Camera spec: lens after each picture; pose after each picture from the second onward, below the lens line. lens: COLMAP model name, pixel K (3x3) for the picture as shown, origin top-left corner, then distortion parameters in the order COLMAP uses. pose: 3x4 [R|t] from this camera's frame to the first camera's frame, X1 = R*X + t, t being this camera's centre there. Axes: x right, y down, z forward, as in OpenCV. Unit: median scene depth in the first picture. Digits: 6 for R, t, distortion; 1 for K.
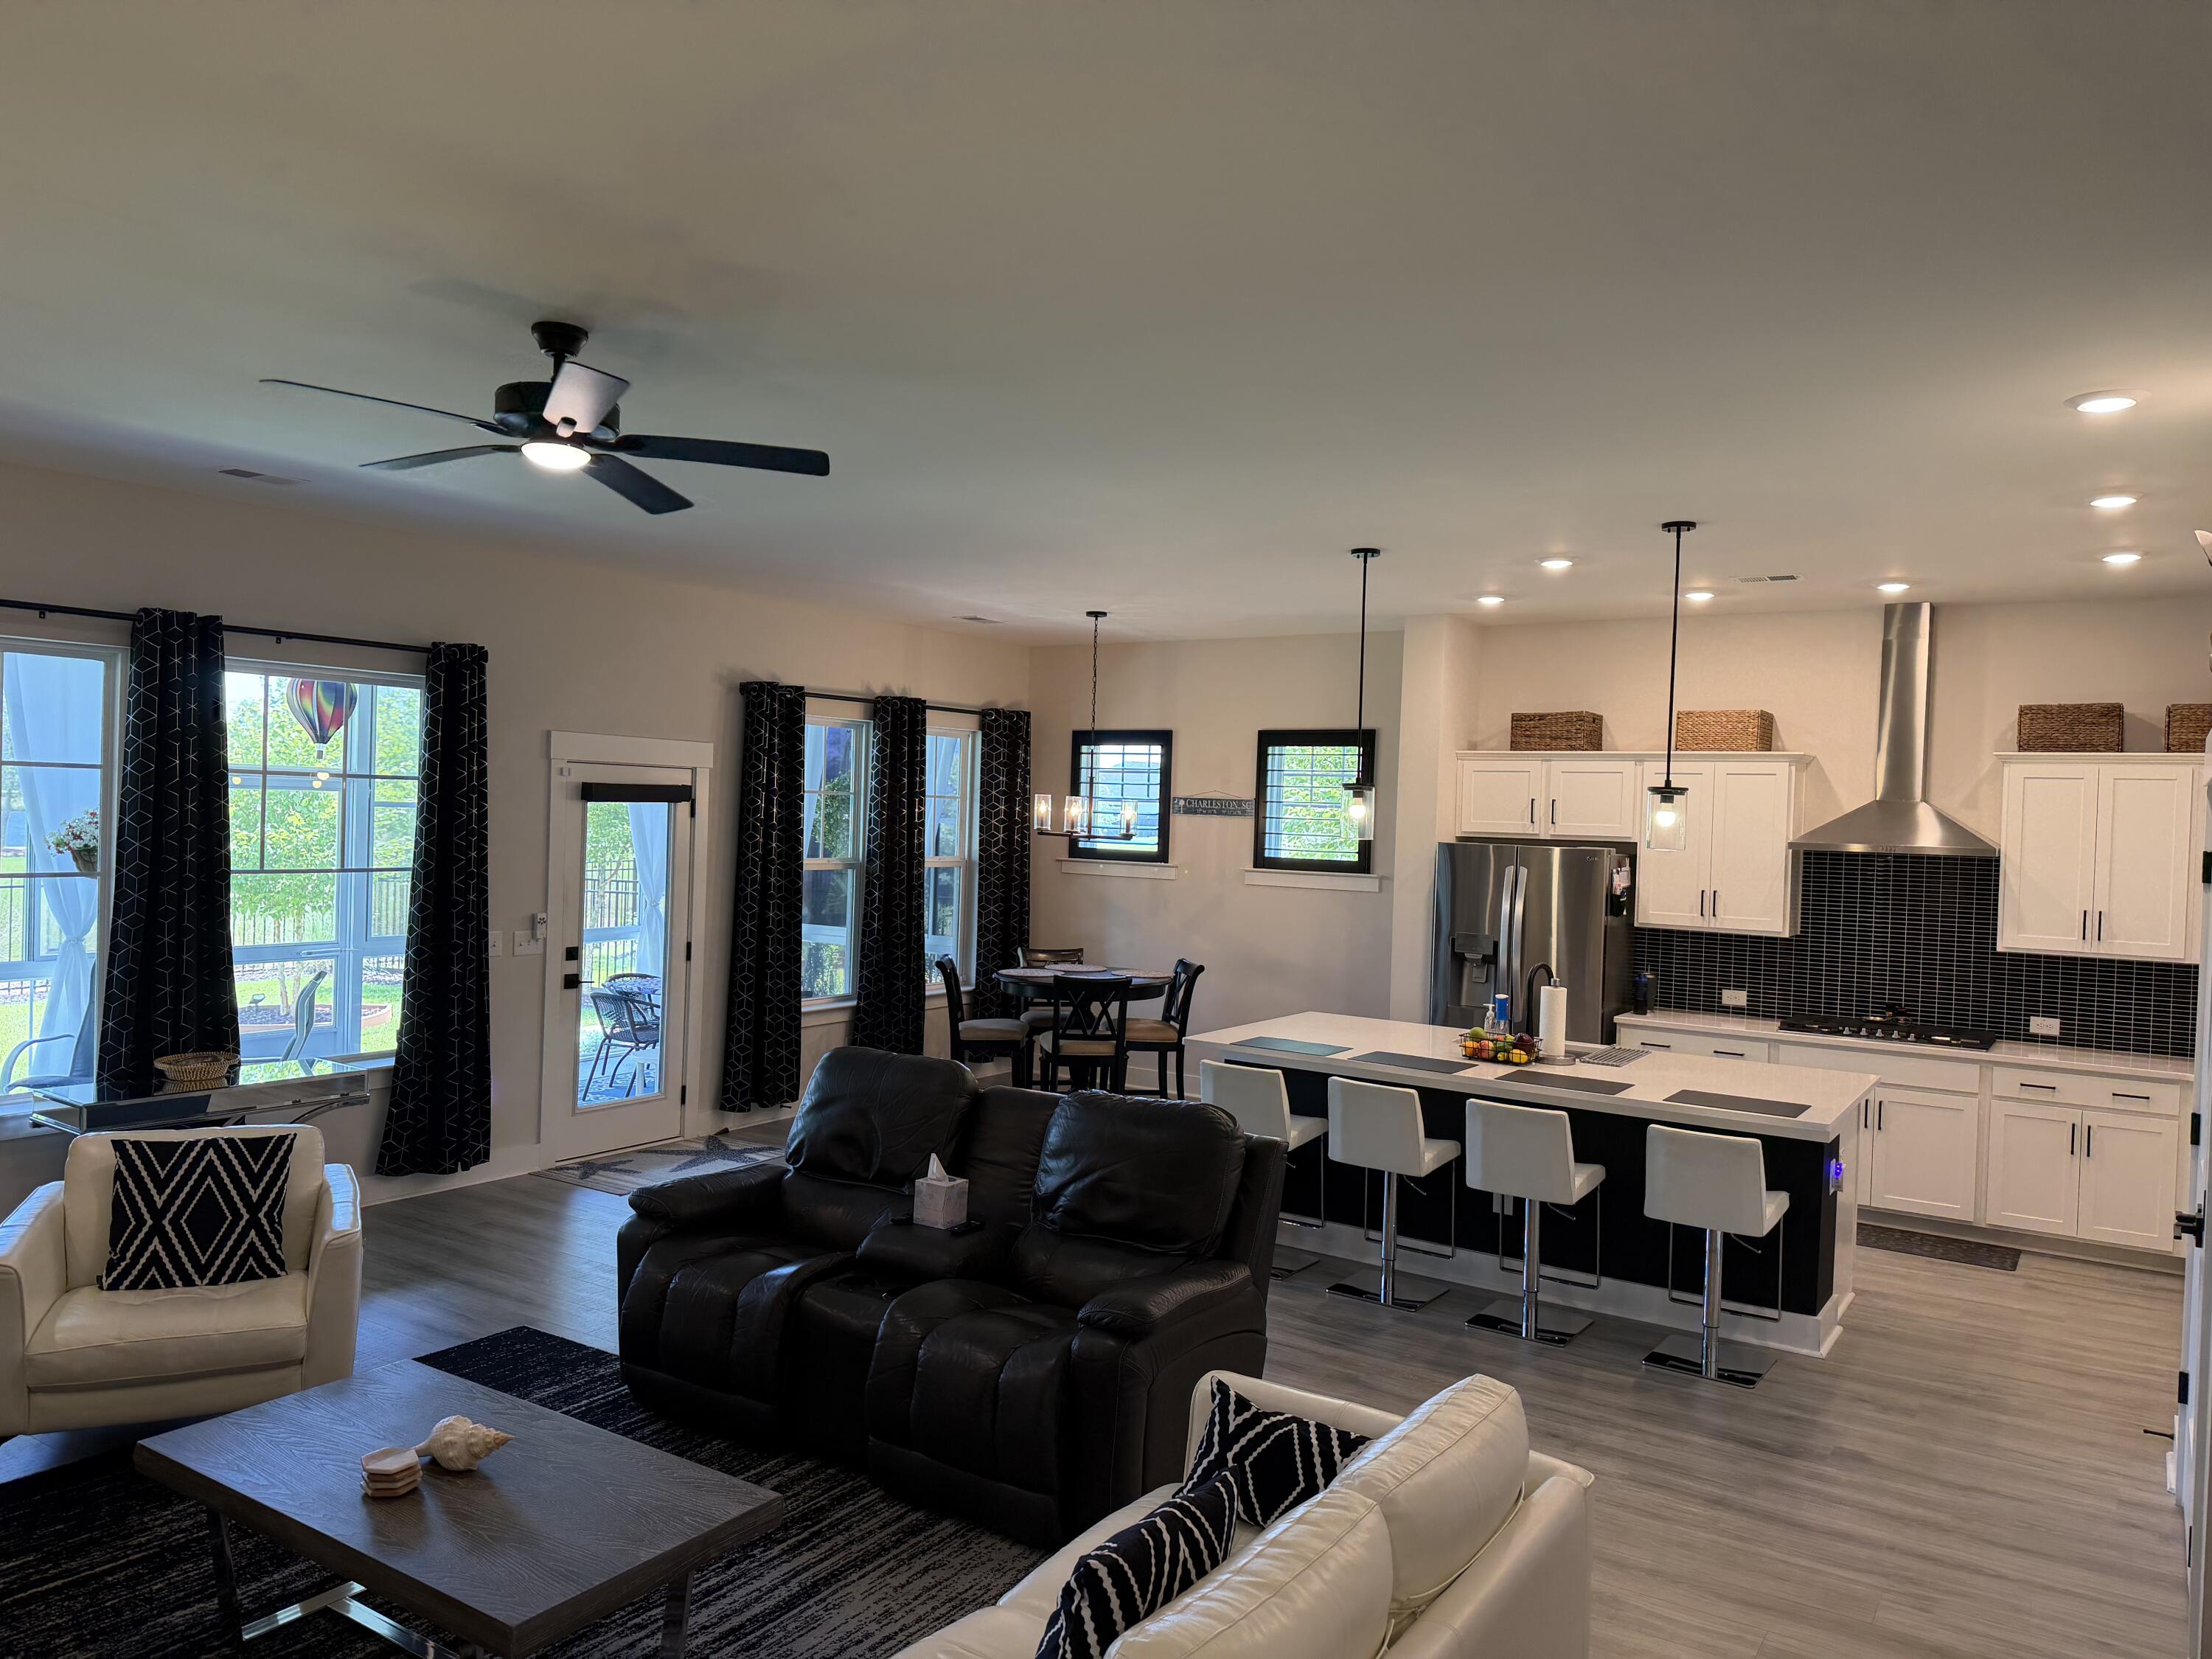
lens RADIAL K [[1531.1, 0, 1112.3], [0, 1531.1, 836.0], [0, 0, 1]] dist [0.137183, -0.229449]
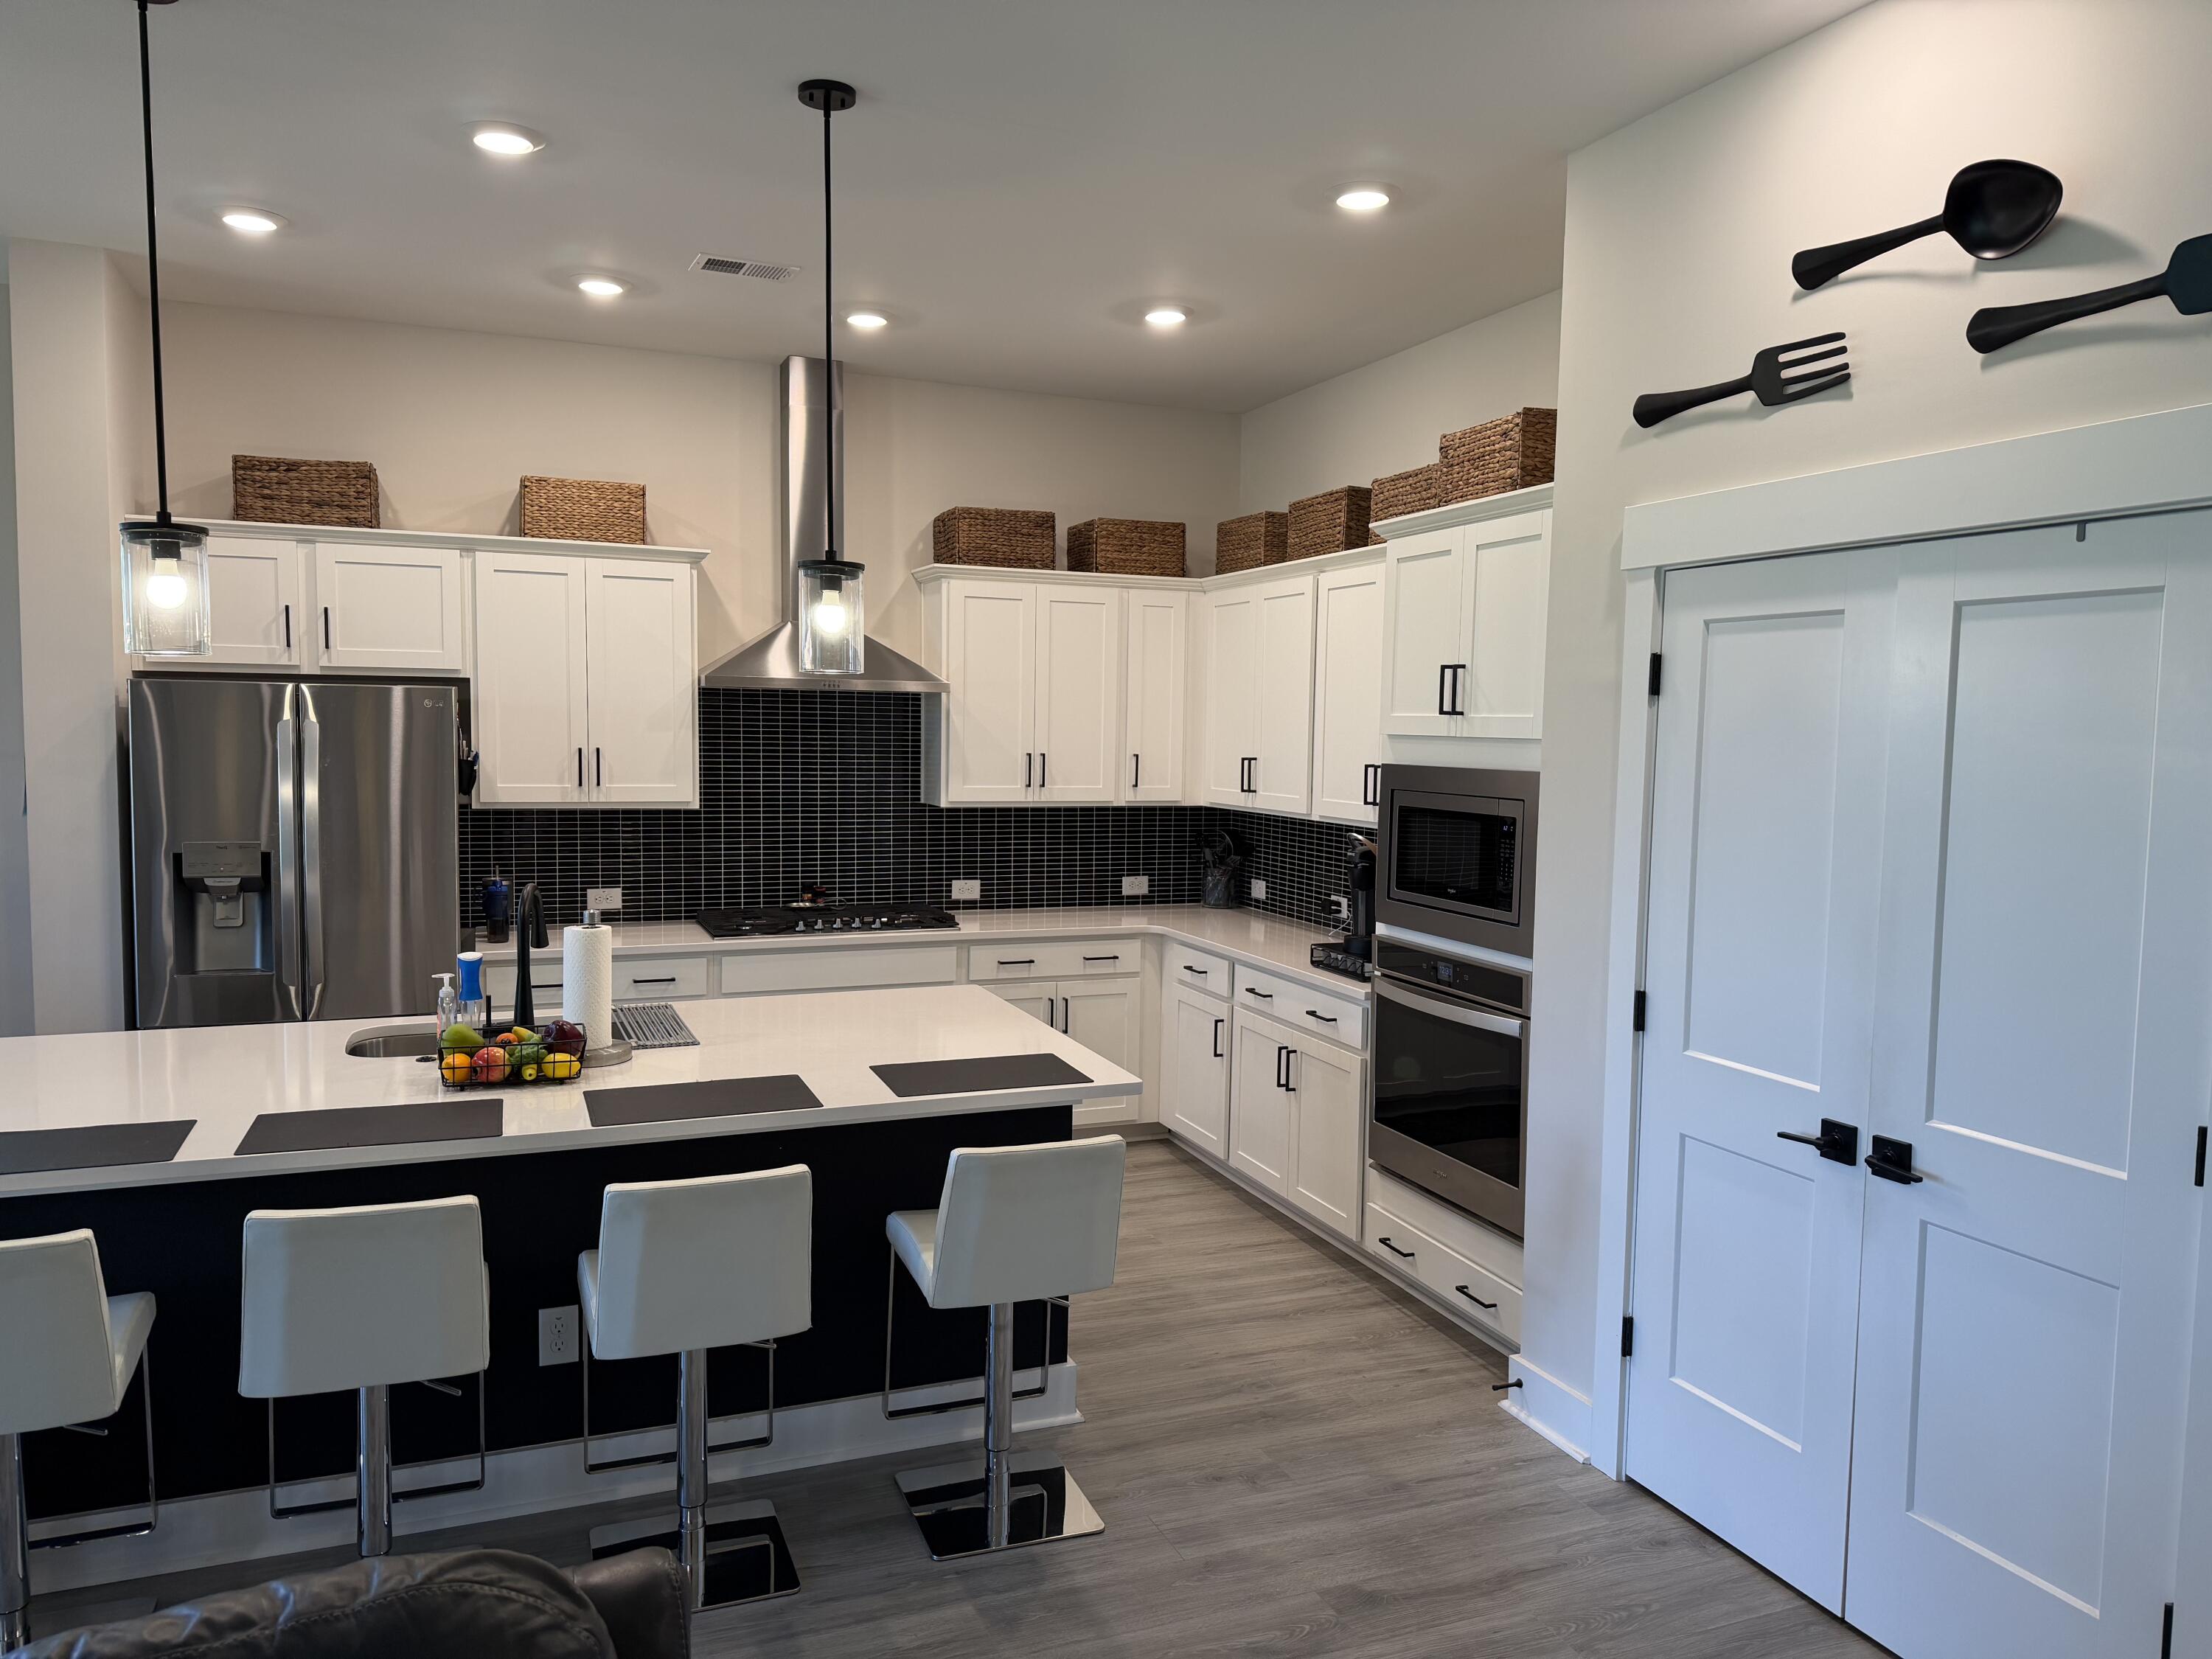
lens RADIAL K [[1531.1, 0, 1112.3], [0, 1531.1, 836.0], [0, 0, 1]] dist [0.137183, -0.229449]
pose [[0.562863, -0.085282, 0.822139, -0.050661], [0.013943, 0.995501, 0.093719, 0.012870], [-0.826433, -0.041288, 0.561520, 0.432349]]
